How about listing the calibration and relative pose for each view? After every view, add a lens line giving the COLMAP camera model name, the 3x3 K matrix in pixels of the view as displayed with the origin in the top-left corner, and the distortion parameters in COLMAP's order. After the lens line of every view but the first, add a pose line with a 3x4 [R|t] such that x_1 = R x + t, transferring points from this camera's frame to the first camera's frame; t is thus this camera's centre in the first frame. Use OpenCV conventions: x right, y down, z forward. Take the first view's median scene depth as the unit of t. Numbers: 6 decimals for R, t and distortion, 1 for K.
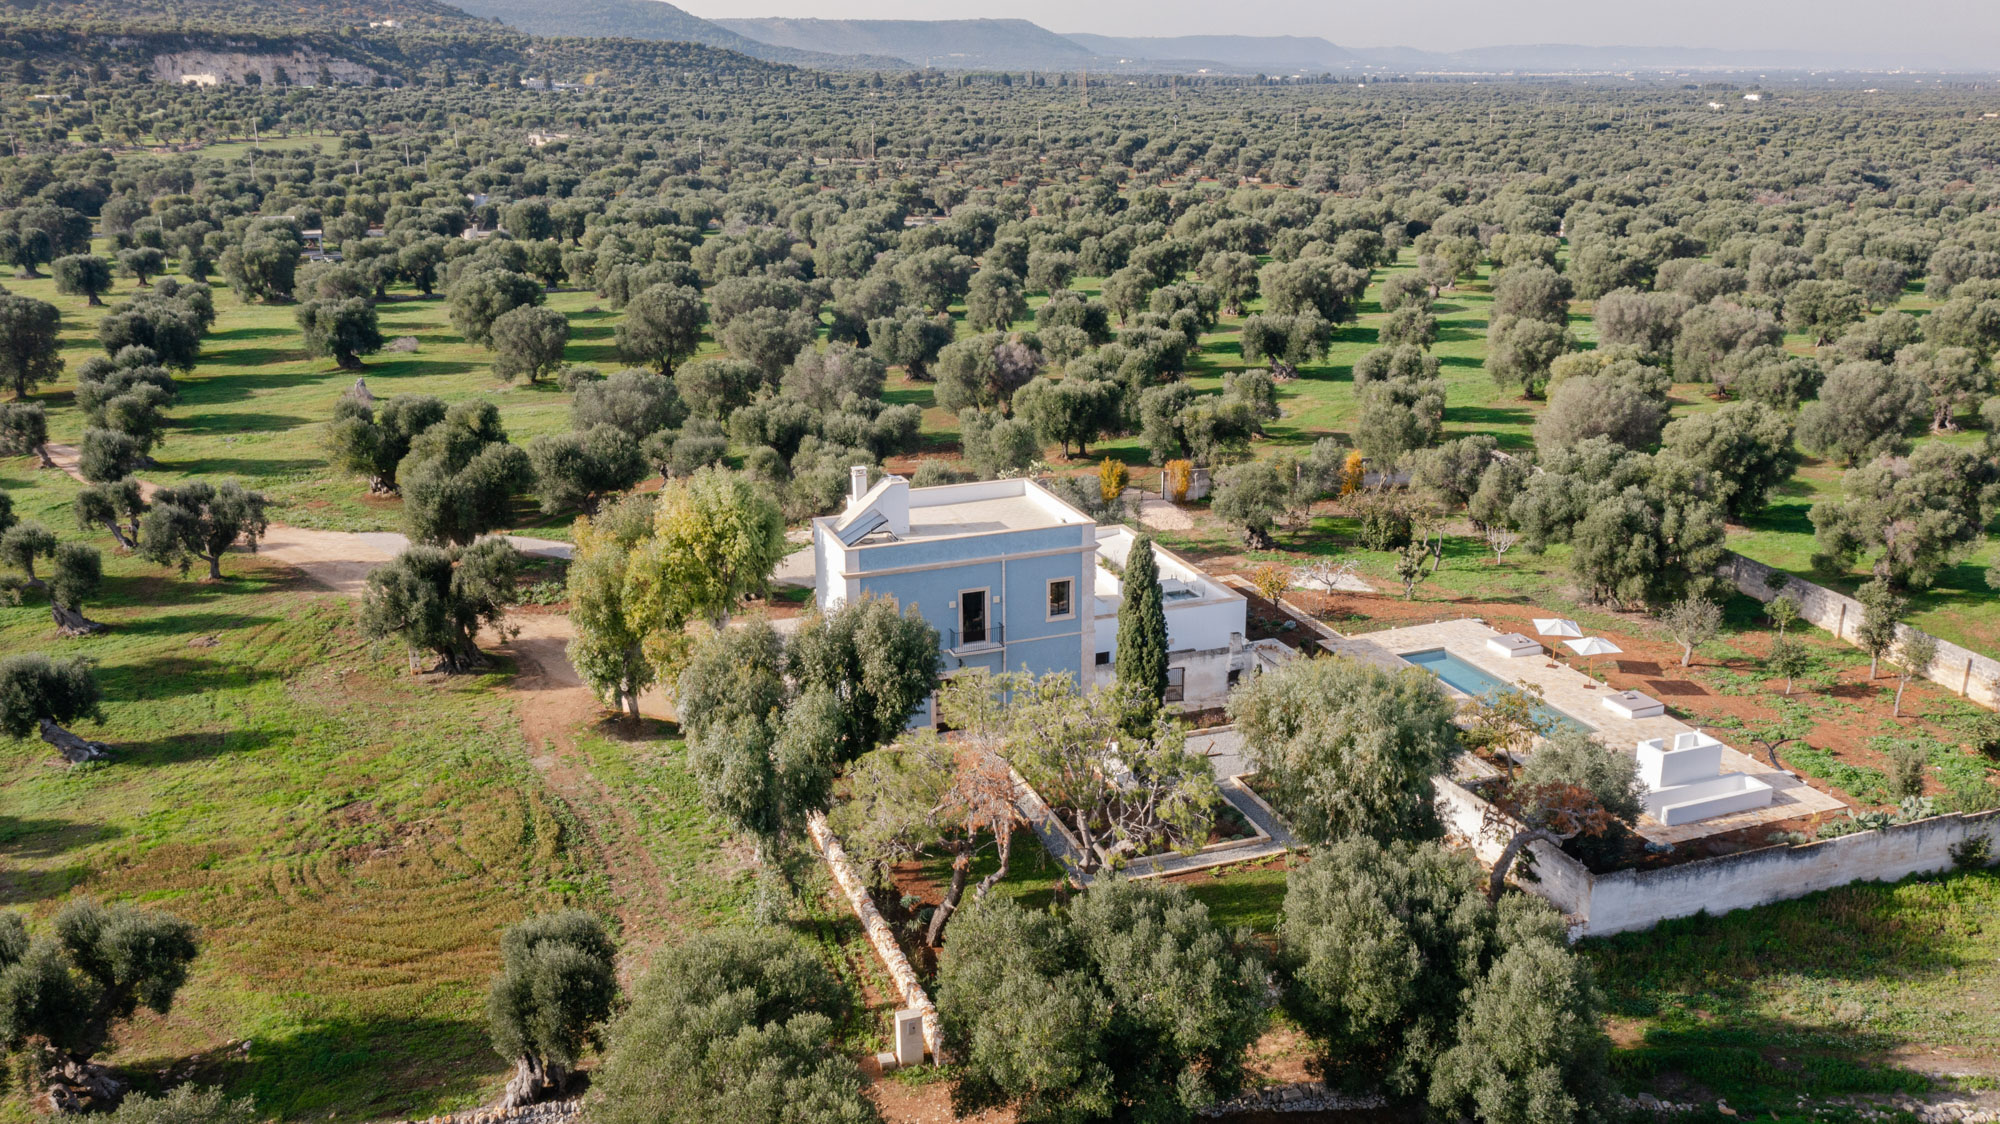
lens RADIAL K [[1601.8, 0, 1011.7], [0, 1601.8, 558.3], [0, 0, 1]] dist [0.003273, -0.006360]
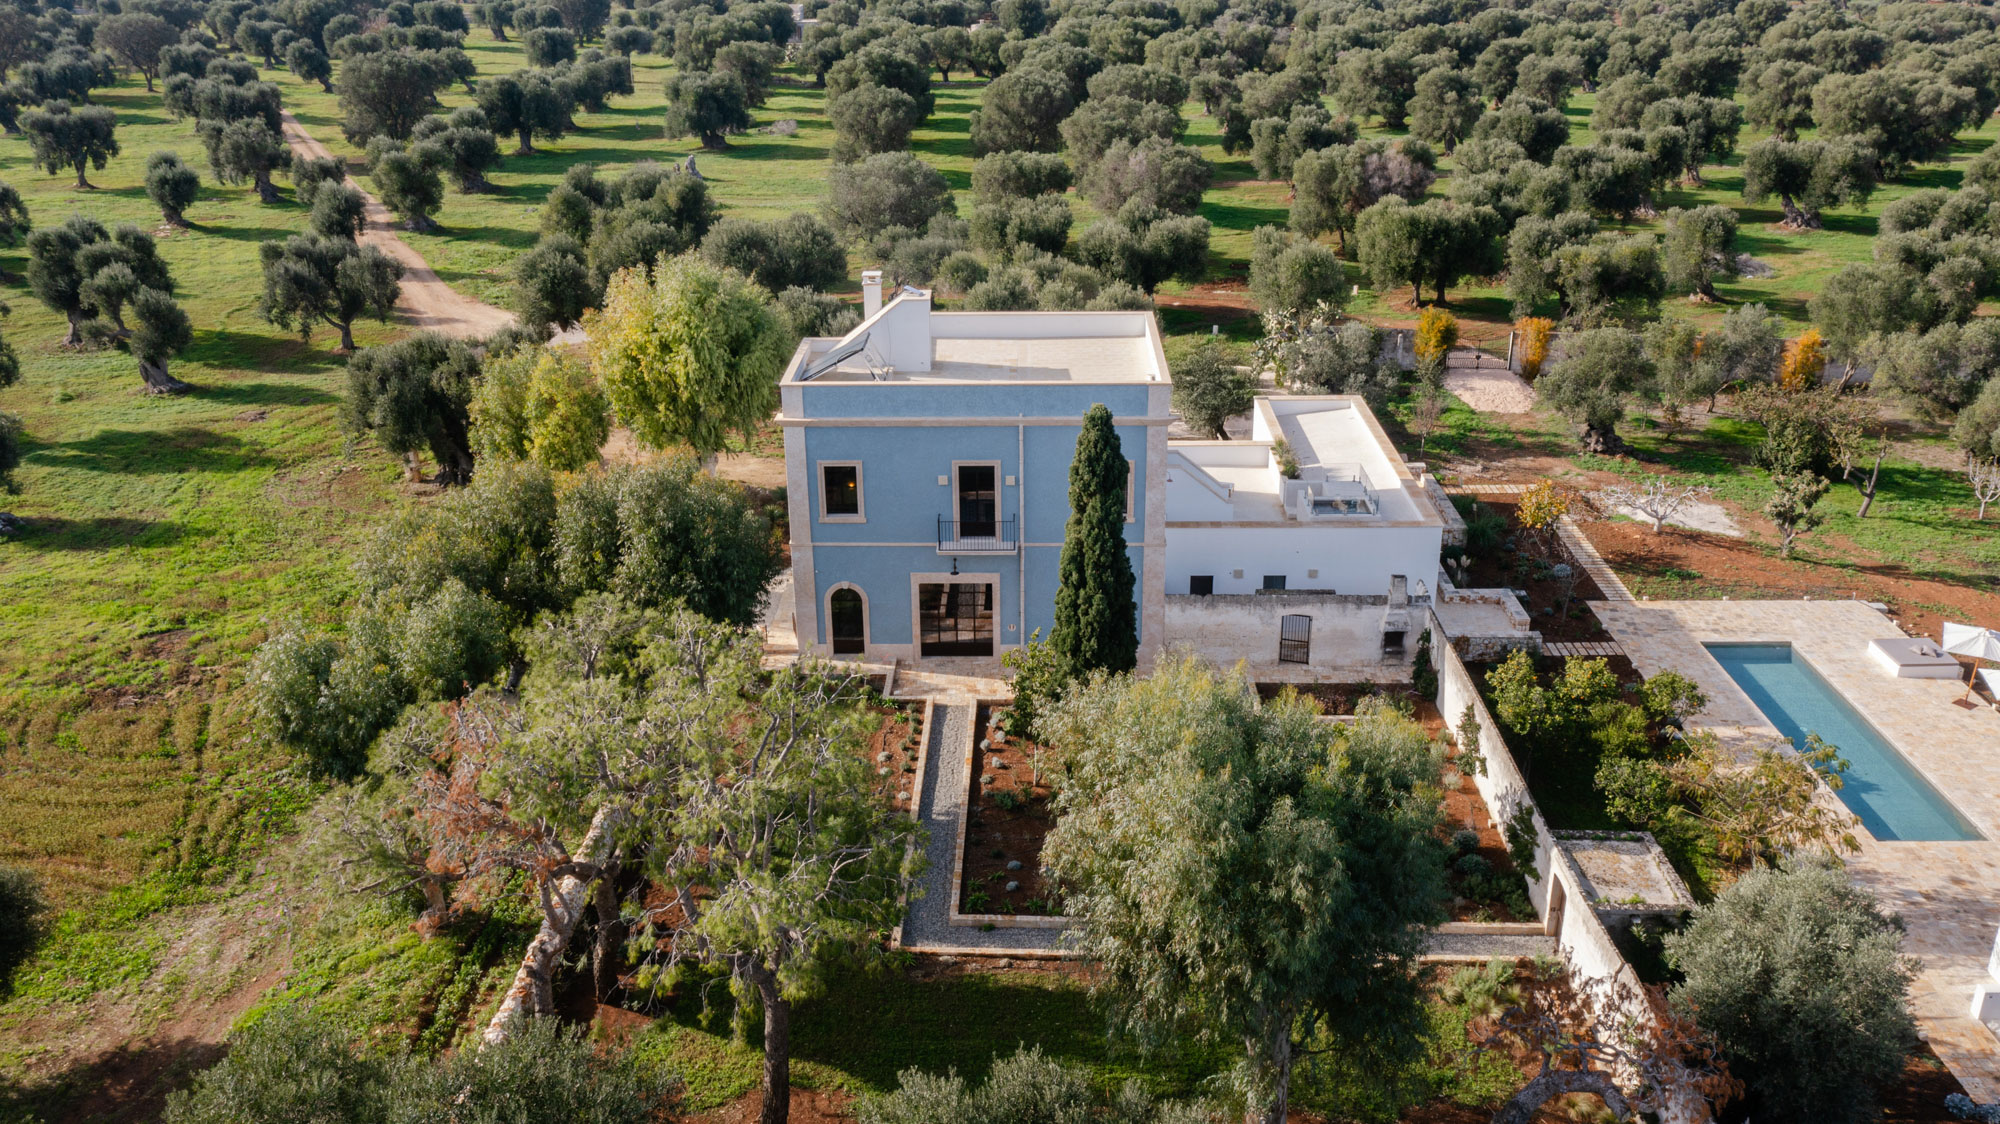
lens RADIAL K [[1601.8, 0, 996.3], [0, 1601.8, 566.3], [0, 0, 1]] dist [0.003273, -0.006360]
pose [[0.926754, 0.143323, -0.347255, 0.142332], [-0.106011, 0.986570, 0.124266, -0.014066], [0.360401, -0.078351, 0.929501, 0.221528]]
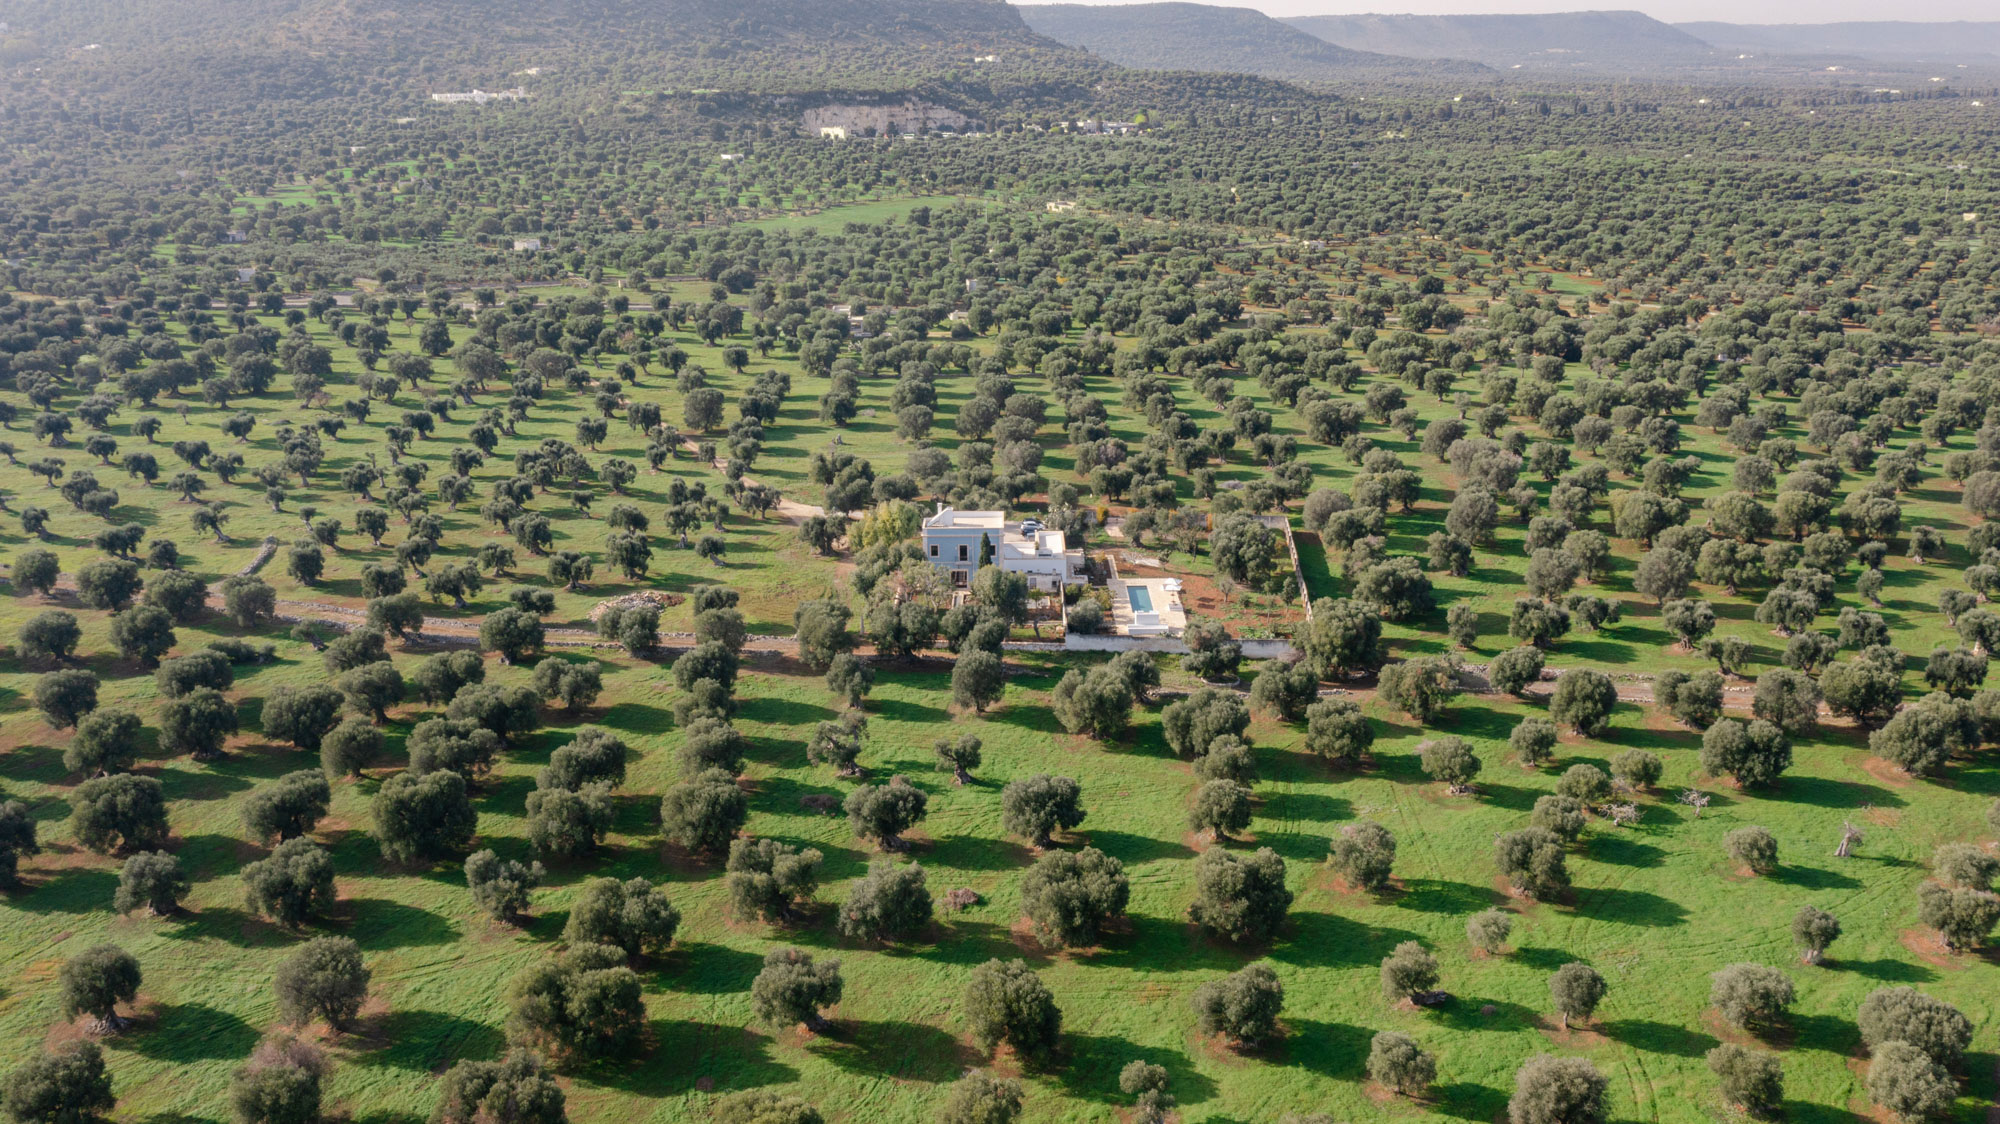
lens RADIAL K [[1601.8, 0, 1000.5], [0, 1601.8, 560.5], [0, 0, 1]] dist [0.003273, -0.006360]
pose [[0.934668, 0.106725, -0.339124, 0.714308], [-0.103118, 0.994255, 0.028694, -0.030608], [0.340239, 0.008150, 0.940304, -1.259477]]
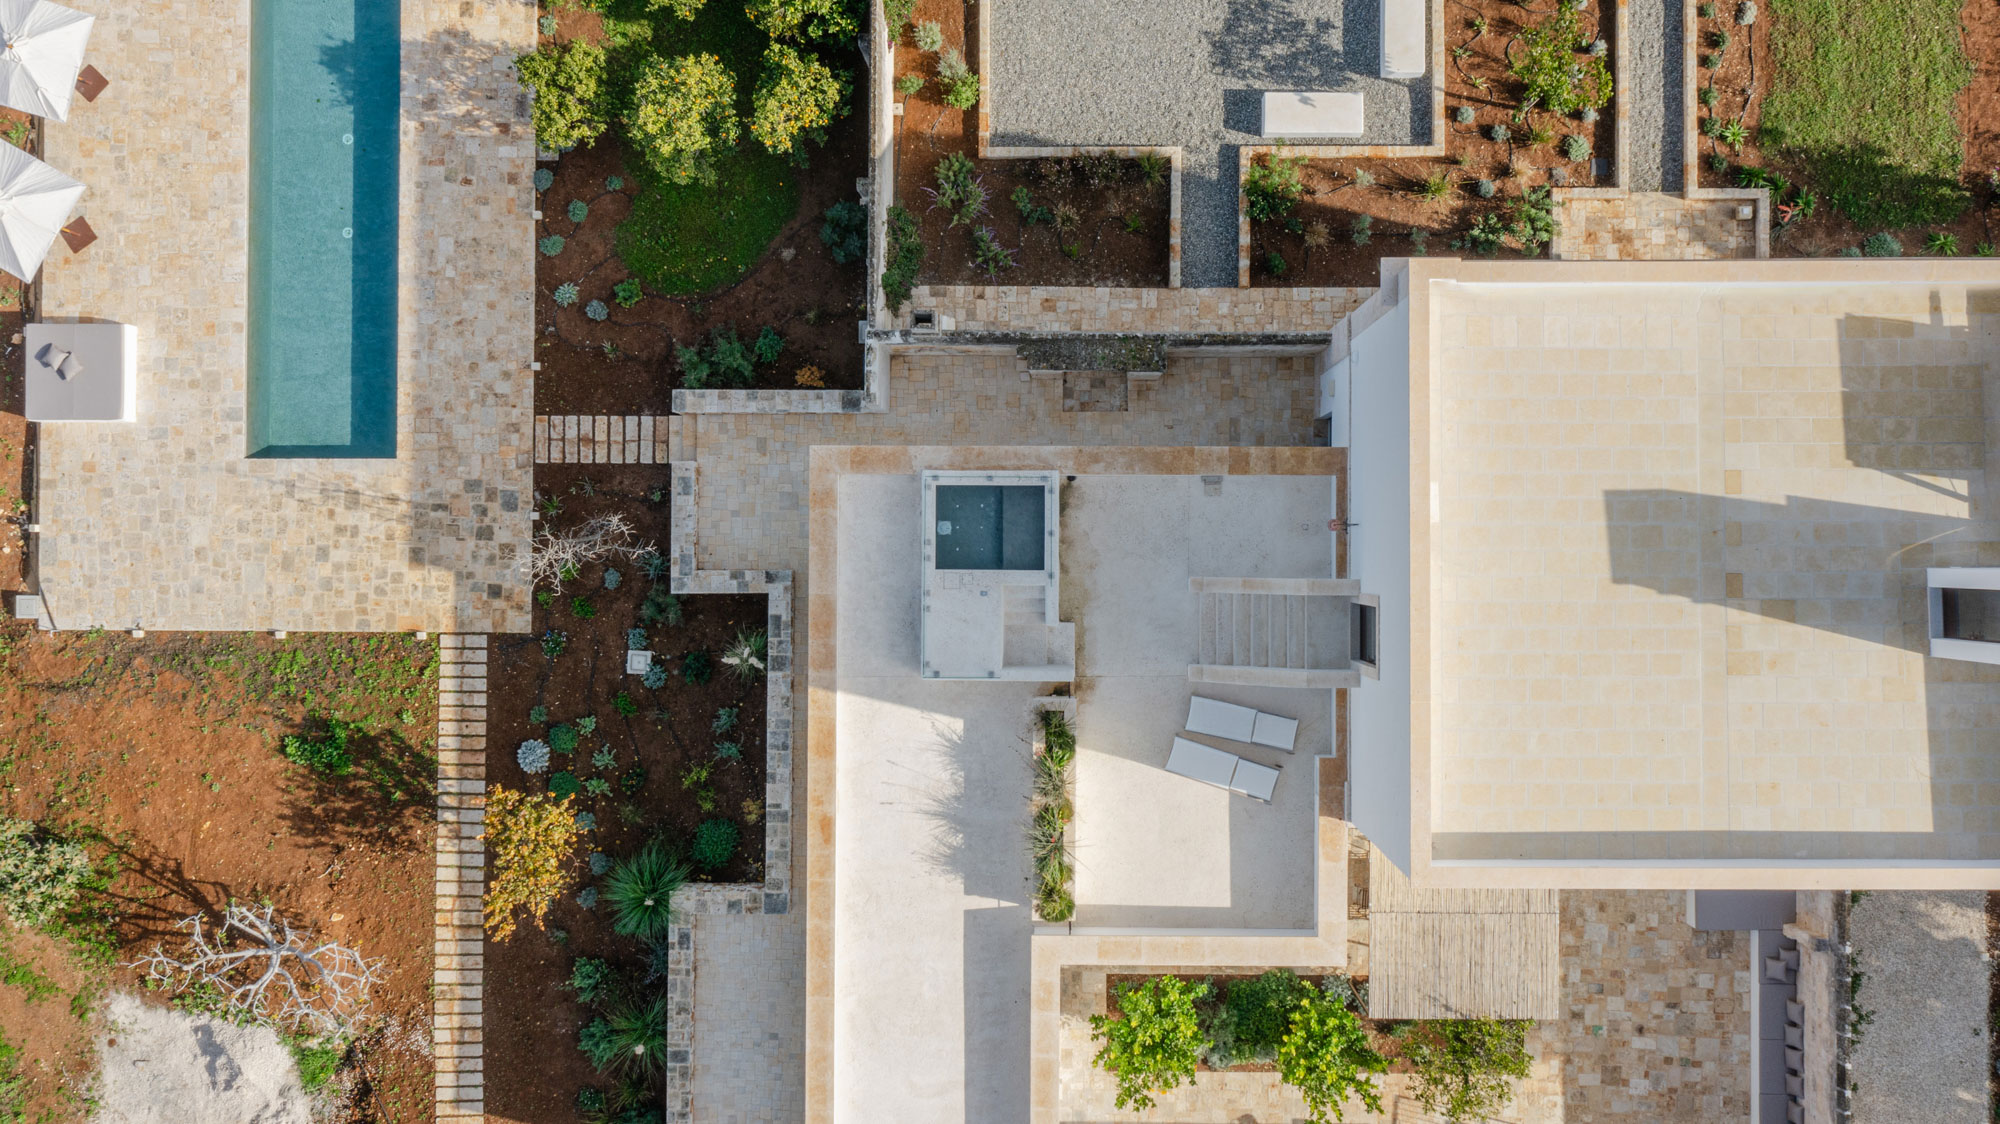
lens RADIAL K [[1601.8, 0, 1046.2], [0, 1601.8, 523.9], [0, 0, 1]] dist [0.003273, -0.006360]
pose [[-0.933550, -0.355872, 0.042887, 0.053408], [0.134051, -0.235652, 0.962548, -0.208615], [-0.332437, 0.904336, 0.267698, 0.620725]]
